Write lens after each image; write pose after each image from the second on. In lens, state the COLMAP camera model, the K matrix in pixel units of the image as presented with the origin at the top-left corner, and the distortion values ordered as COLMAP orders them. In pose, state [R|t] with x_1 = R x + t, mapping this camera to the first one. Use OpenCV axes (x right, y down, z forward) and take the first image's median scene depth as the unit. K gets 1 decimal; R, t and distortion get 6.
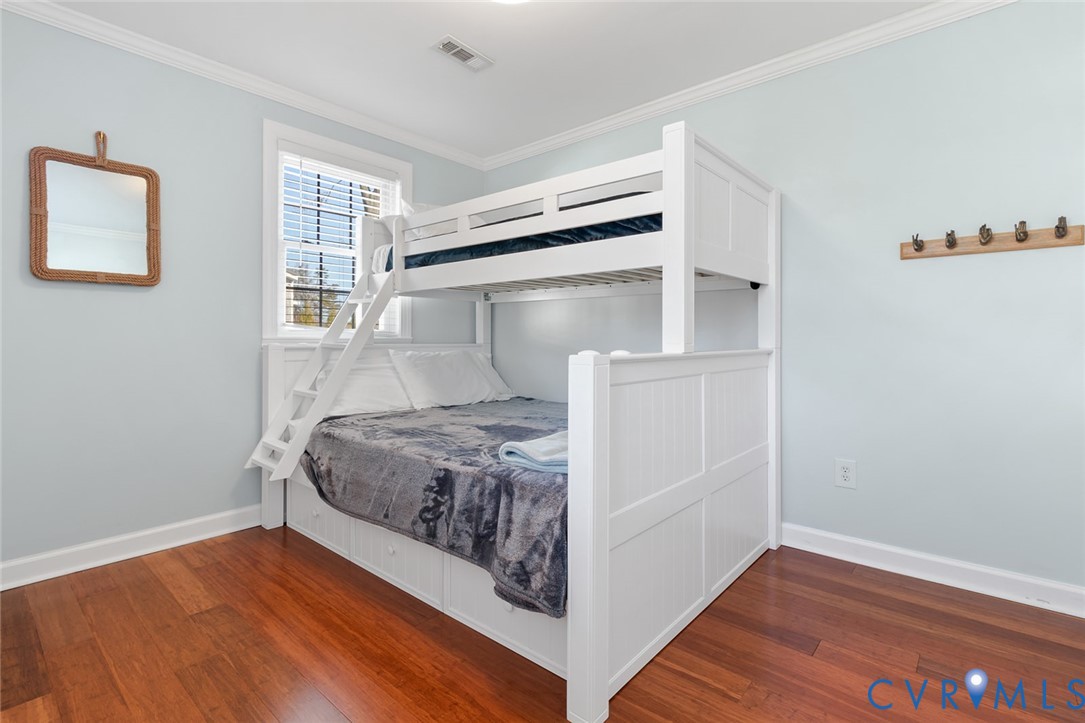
lens RADIAL K [[508.1, 0, 552.6], [0, 508.1, 344.6], [0, 0, 1]] dist [-0.000770, 0.003008]
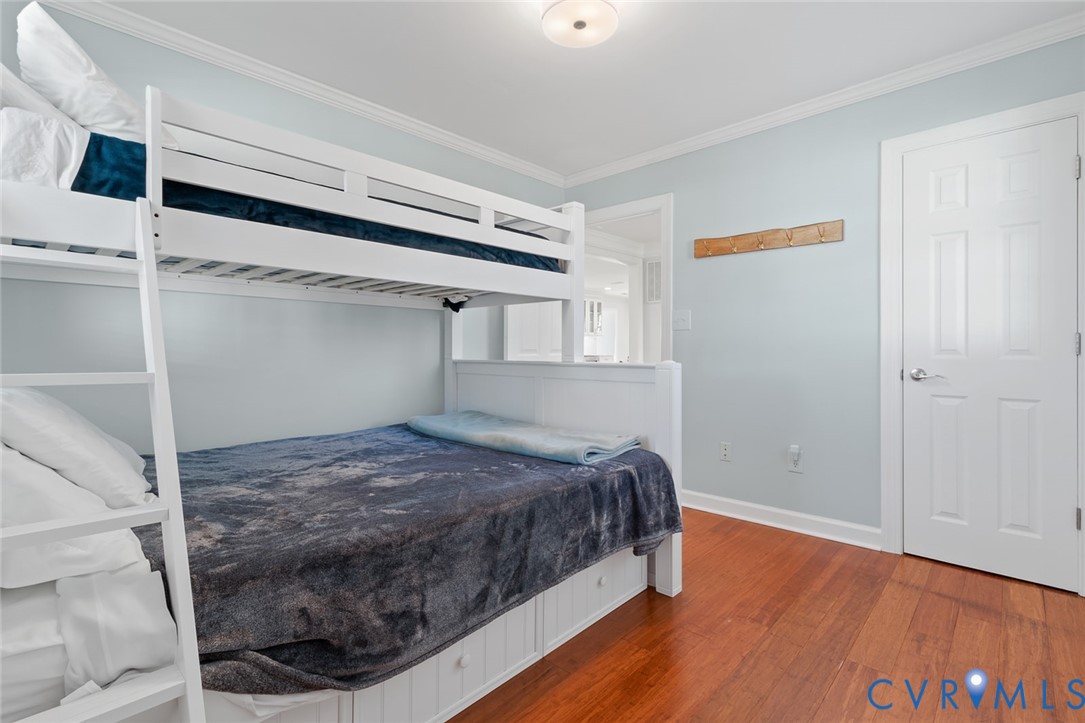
lens RADIAL K [[508.1, 0, 548.4], [0, 508.1, 358.0], [0, 0, 1]] dist [-0.000770, 0.003008]
pose [[0.048487, -0.019470, 0.998634, -1.108868], [0.011523, 0.999754, 0.018932, -0.022824], [-0.998757, 0.010589, 0.048699, 0.943545]]
